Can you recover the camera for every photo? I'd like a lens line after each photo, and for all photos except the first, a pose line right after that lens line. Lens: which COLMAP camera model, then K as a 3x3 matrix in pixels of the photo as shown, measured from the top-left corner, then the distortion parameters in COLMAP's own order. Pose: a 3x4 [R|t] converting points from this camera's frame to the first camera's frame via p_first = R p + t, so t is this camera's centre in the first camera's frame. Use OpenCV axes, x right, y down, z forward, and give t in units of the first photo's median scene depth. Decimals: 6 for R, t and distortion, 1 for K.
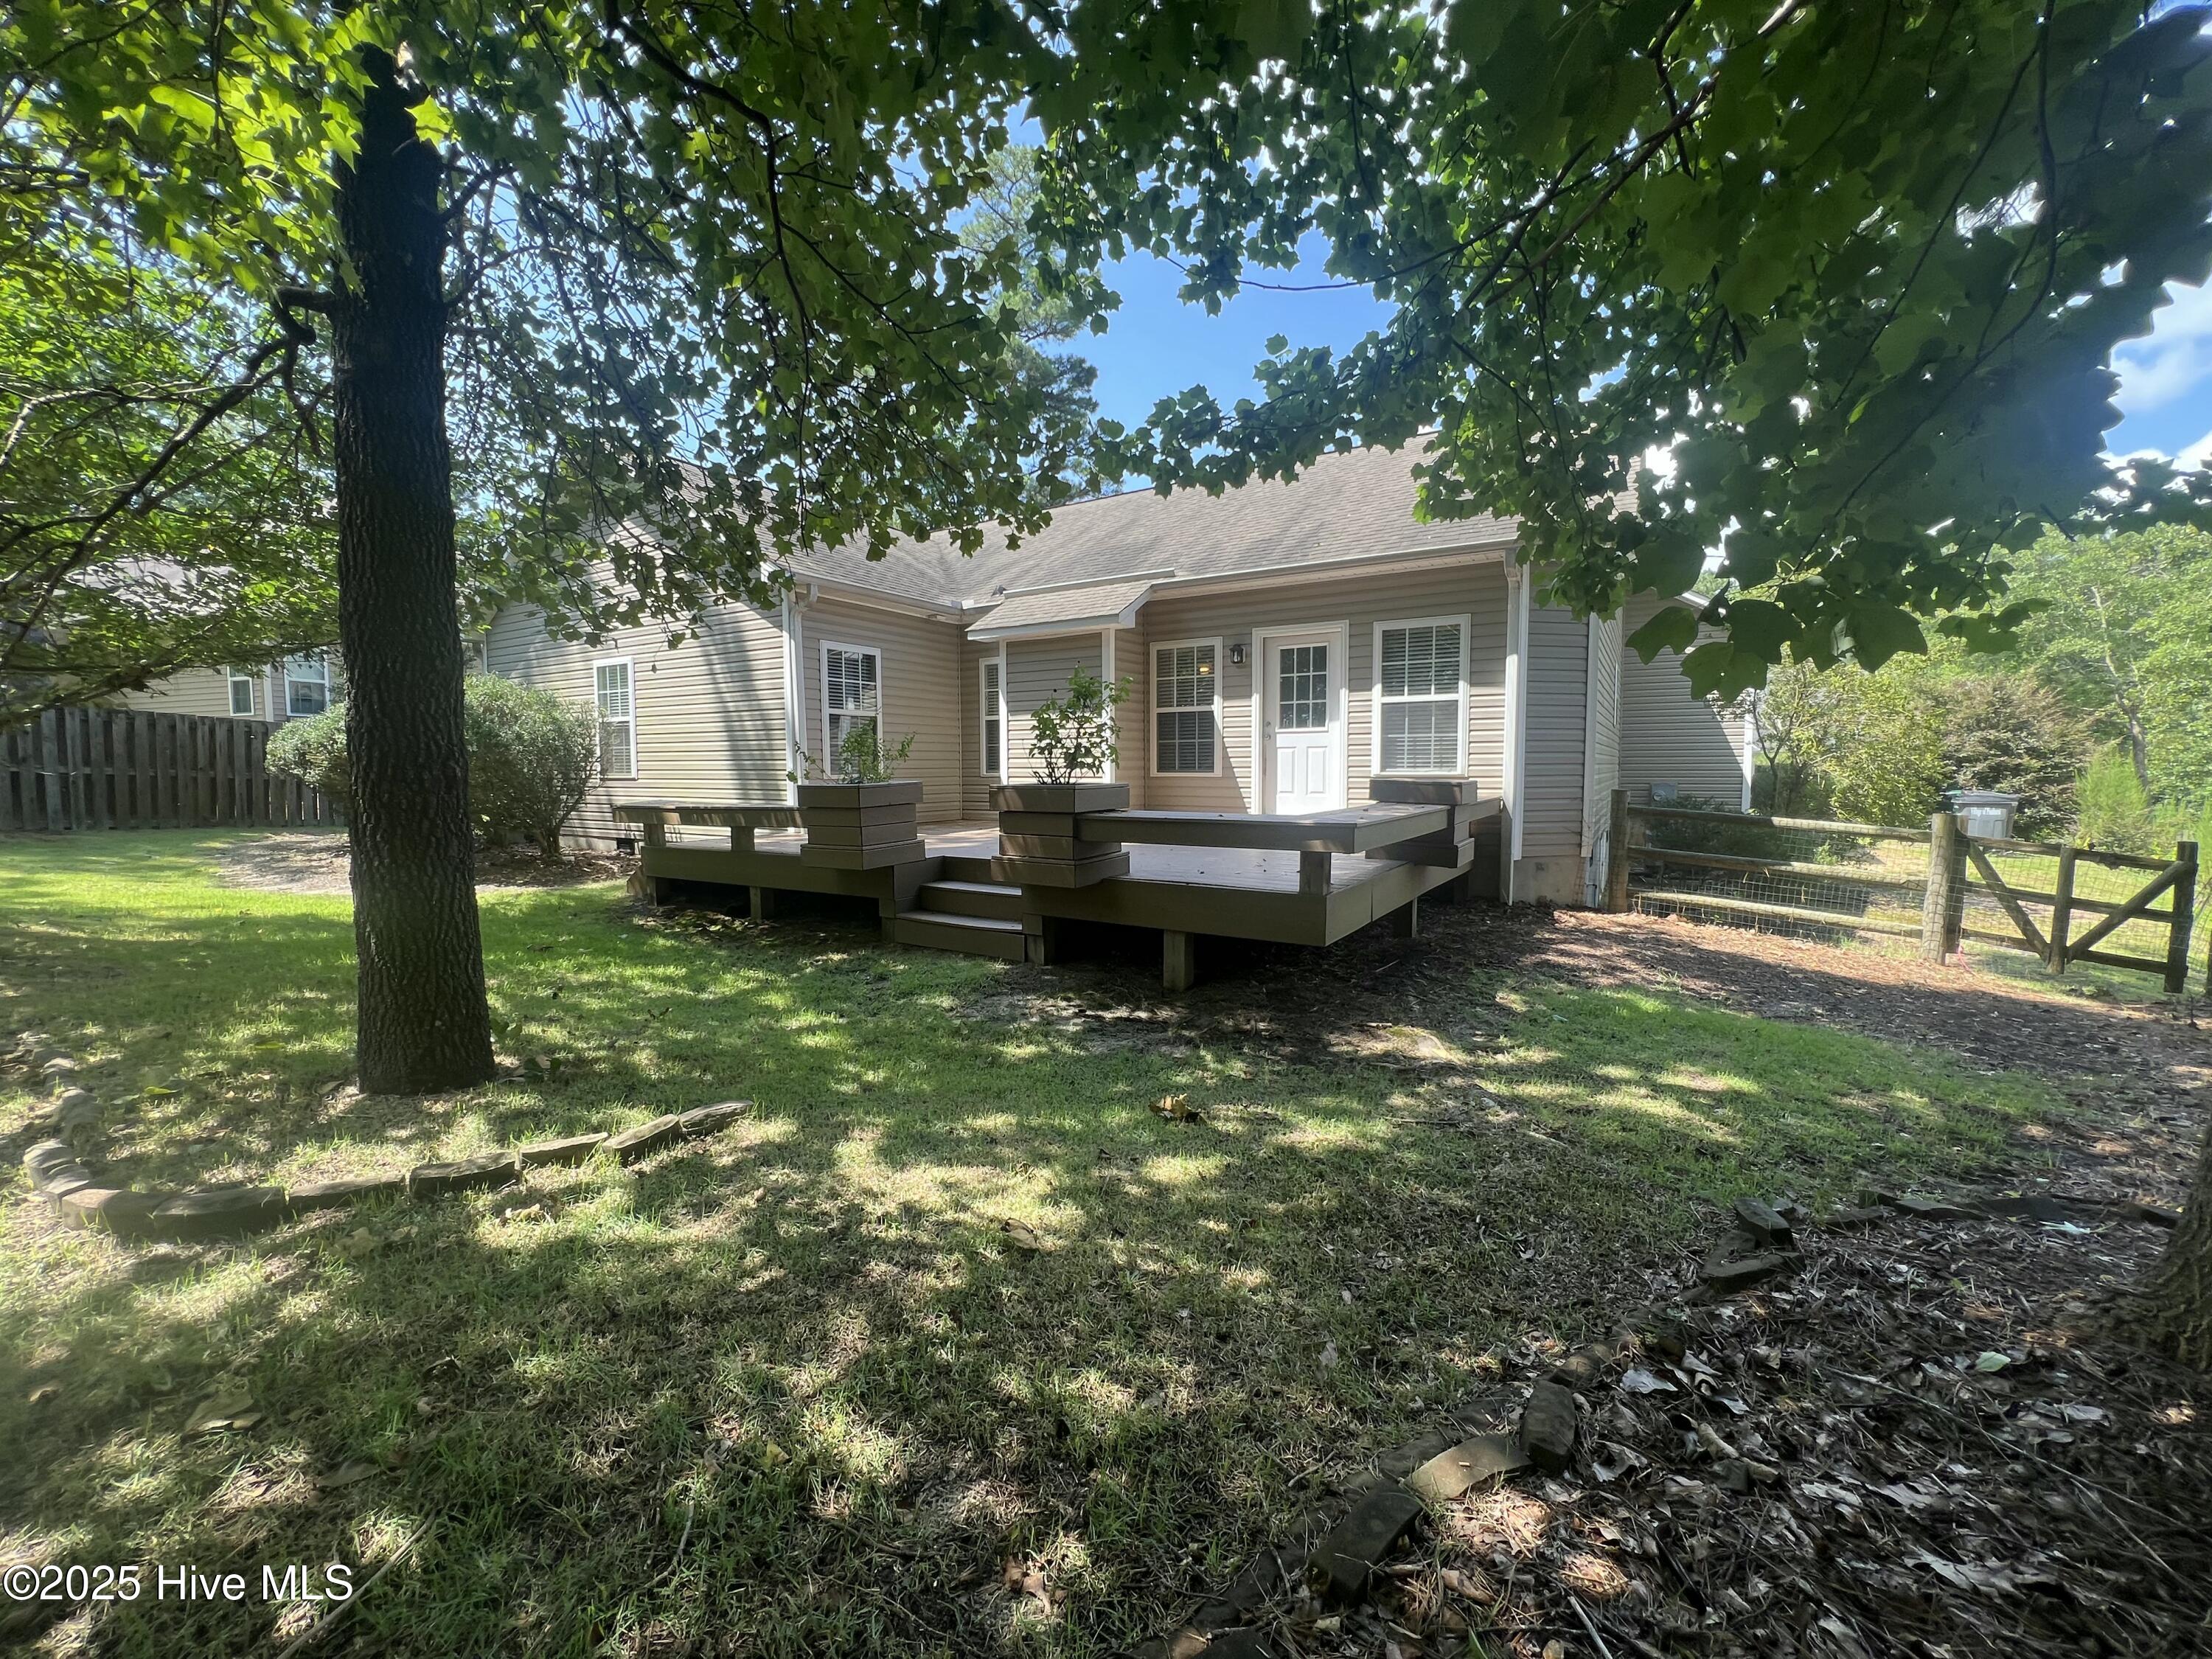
lens RADIAL K [[884.5, 0, 1077.8], [0, 884.5, 813.9], [0, 0, 1]] dist [-0.001823, -0.000468]
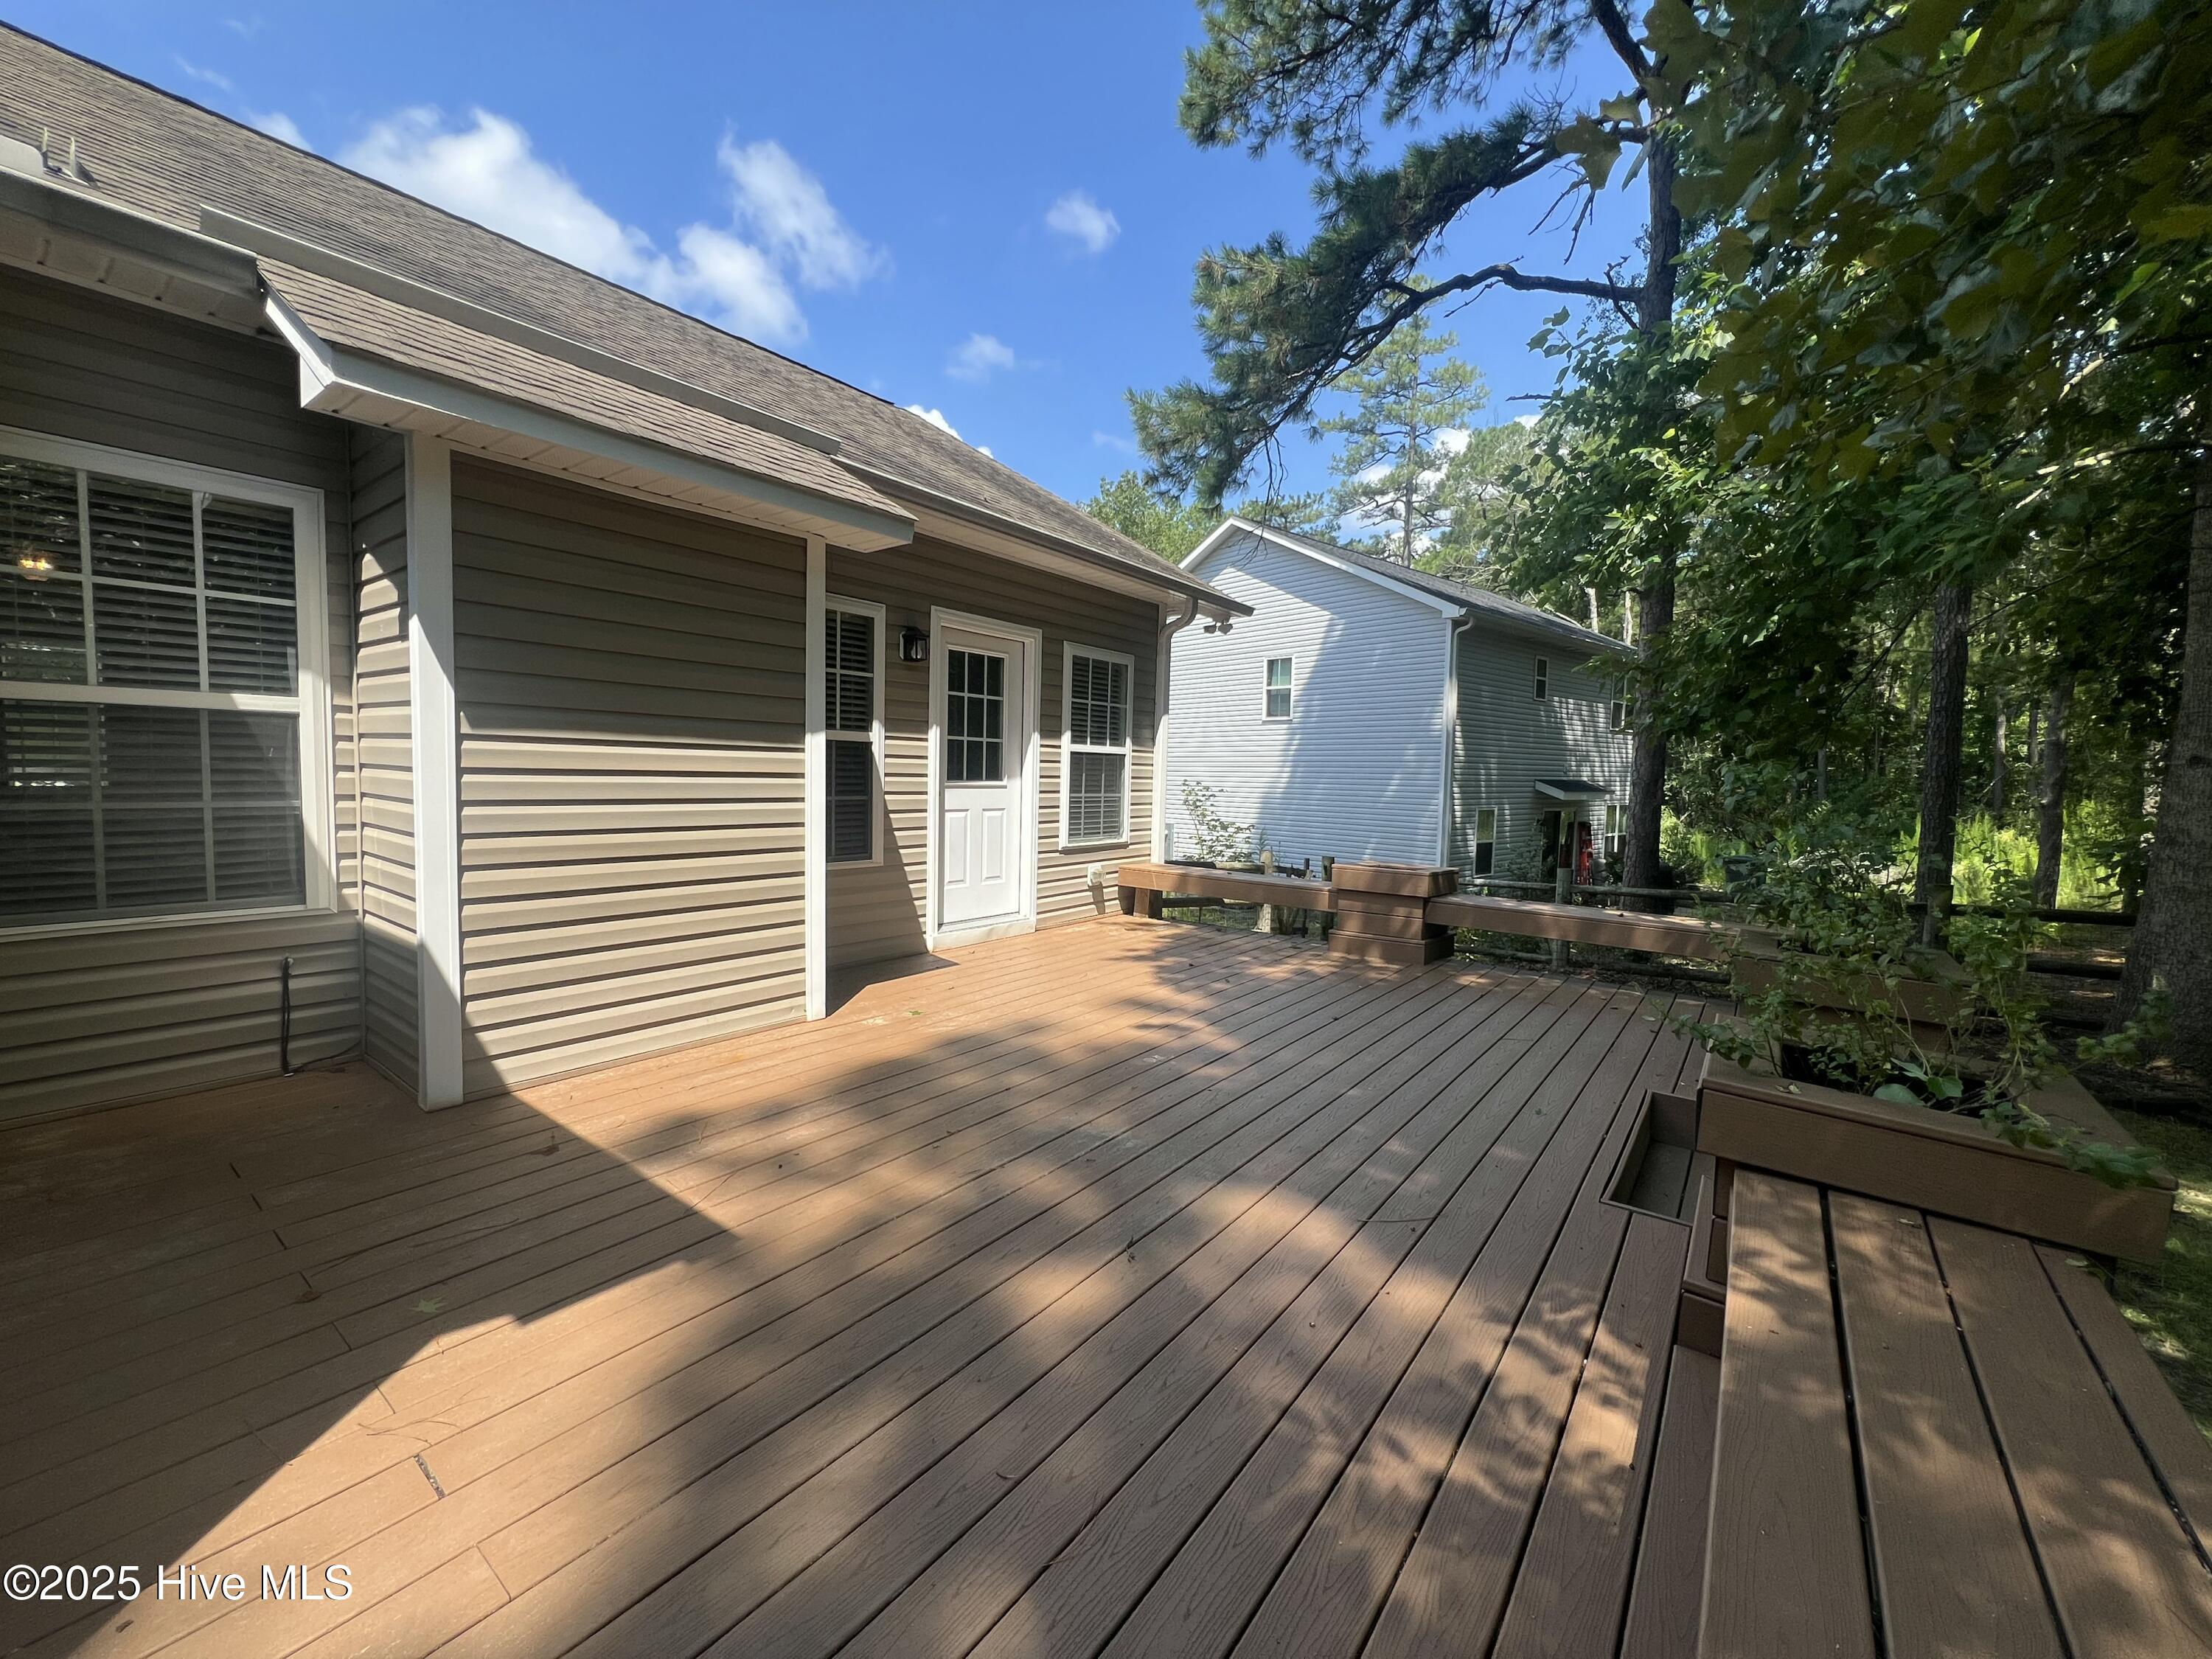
lens RADIAL K [[887.2, 0, 1119.7], [0, 887.2, 828.4], [0, 0, 1]] dist [-0.003780, 0.000754]
pose [[0.045807, -0.064269, 0.996881, -0.768178], [0.031363, 0.997529, 0.062870, -0.204622], [-0.998458, 0.028385, 0.047709, 1.759247]]
